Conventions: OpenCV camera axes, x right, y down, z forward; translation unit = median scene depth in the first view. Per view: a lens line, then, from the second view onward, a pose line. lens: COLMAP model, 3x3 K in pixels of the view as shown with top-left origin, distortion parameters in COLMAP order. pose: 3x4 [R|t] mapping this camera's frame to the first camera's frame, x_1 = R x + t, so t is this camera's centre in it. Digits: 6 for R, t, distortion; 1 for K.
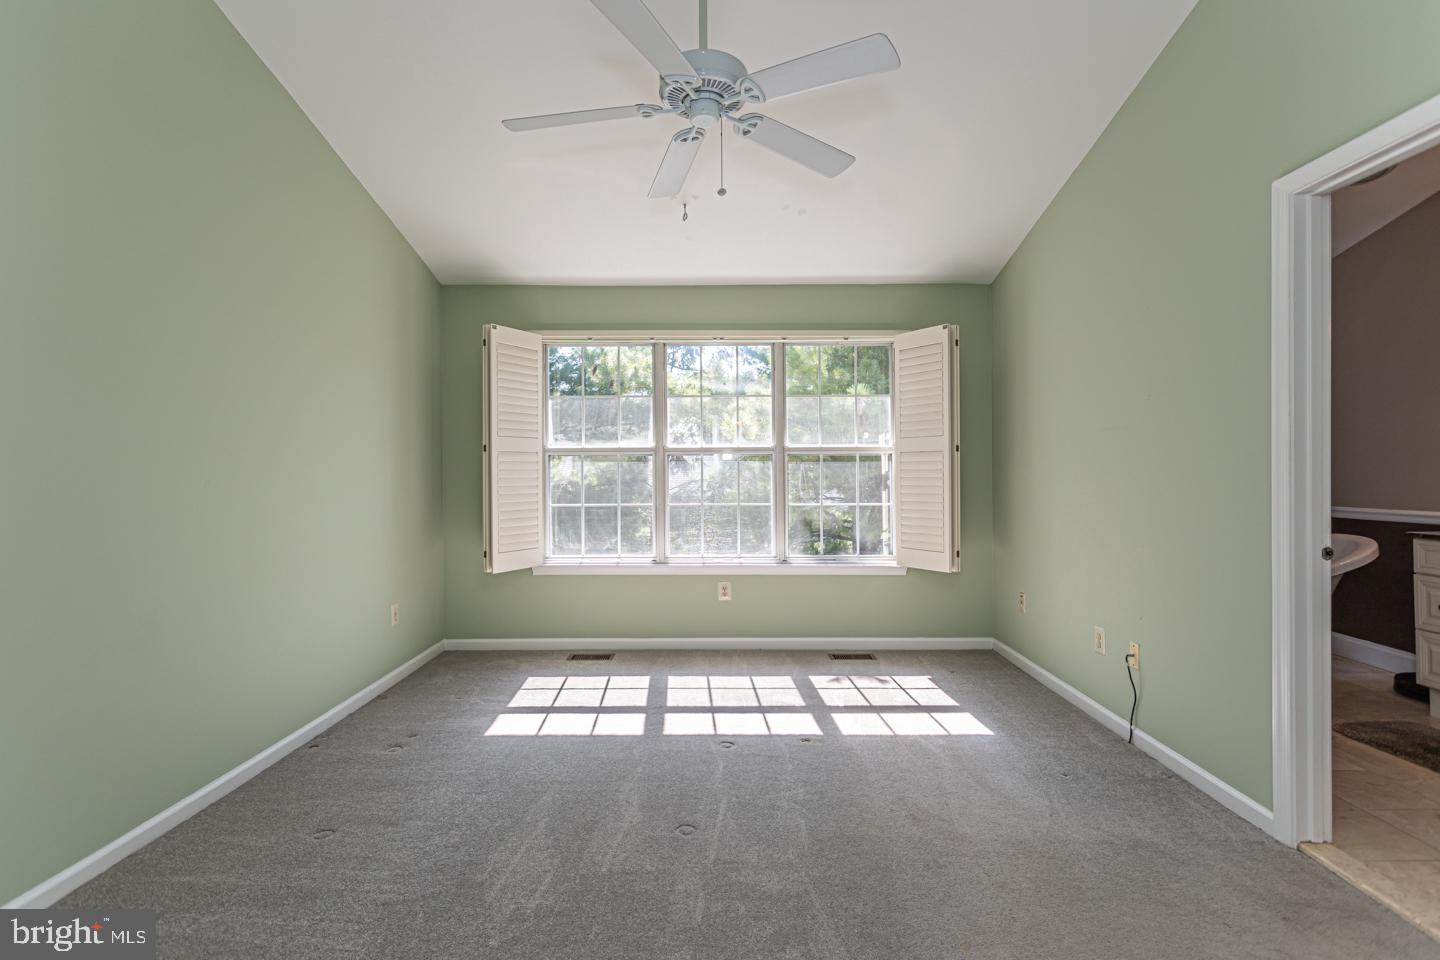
lens RADIAL K [[700.9, 0, 732.7], [0, 700.9, 472.2], [0, 0, 1]] dist [0.000857, 0.001979]
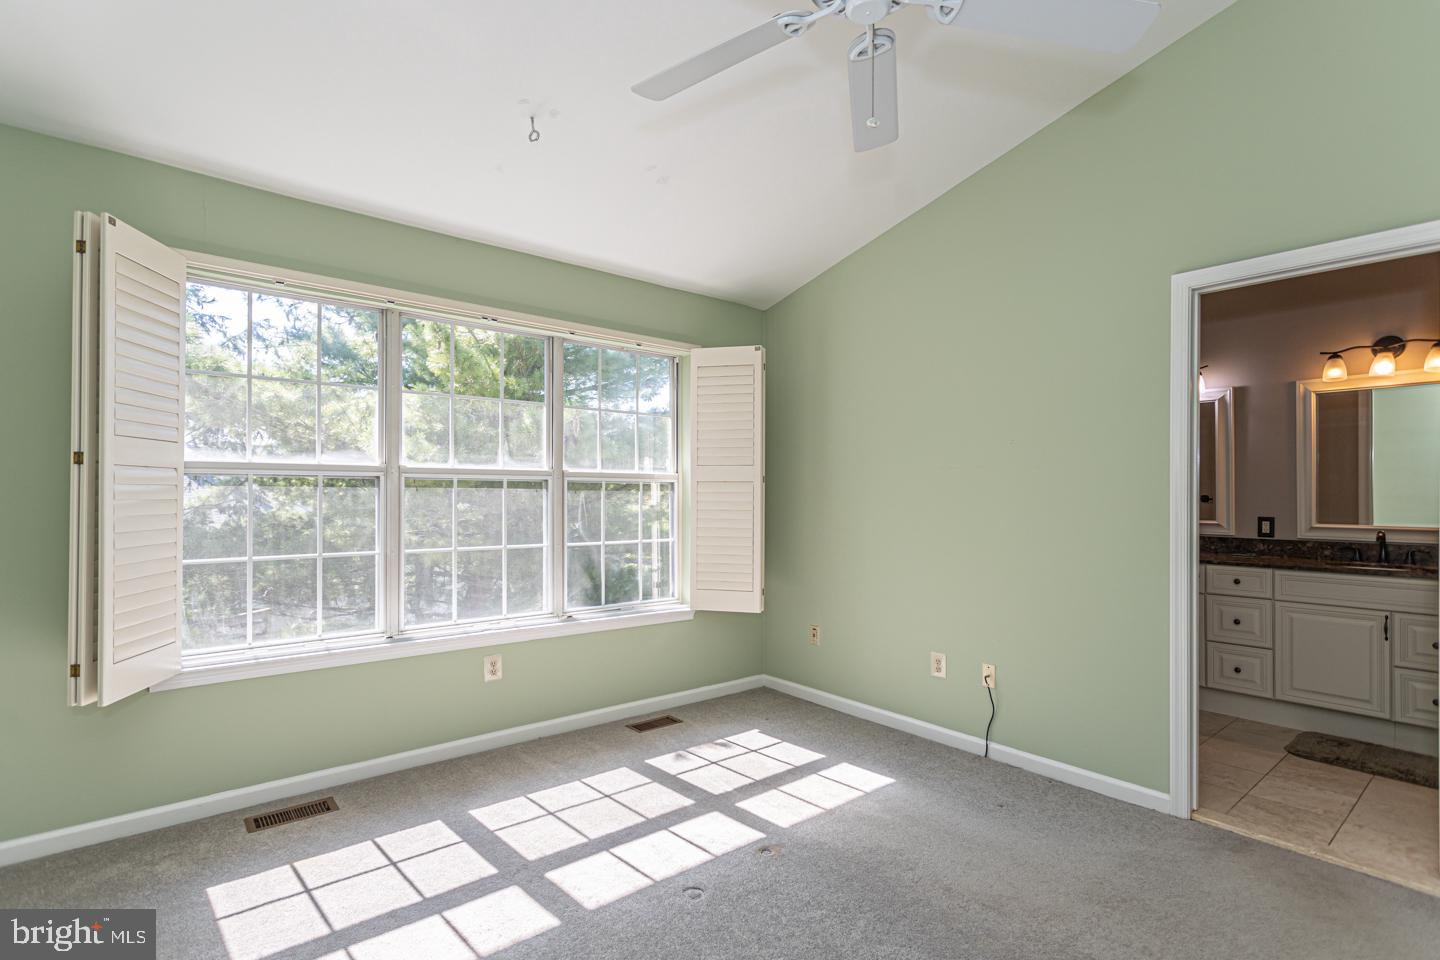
lens RADIAL K [[700.9, 0, 727.1], [0, 700.9, 489.2], [0, 0, 1]] dist [0.000857, 0.001979]
pose [[0.759971, 0.013546, 0.649816, -0.328328], [-0.007786, 0.999901, -0.011738, -0.009291], [-0.649911, 0.003861, 0.760001, 0.317870]]
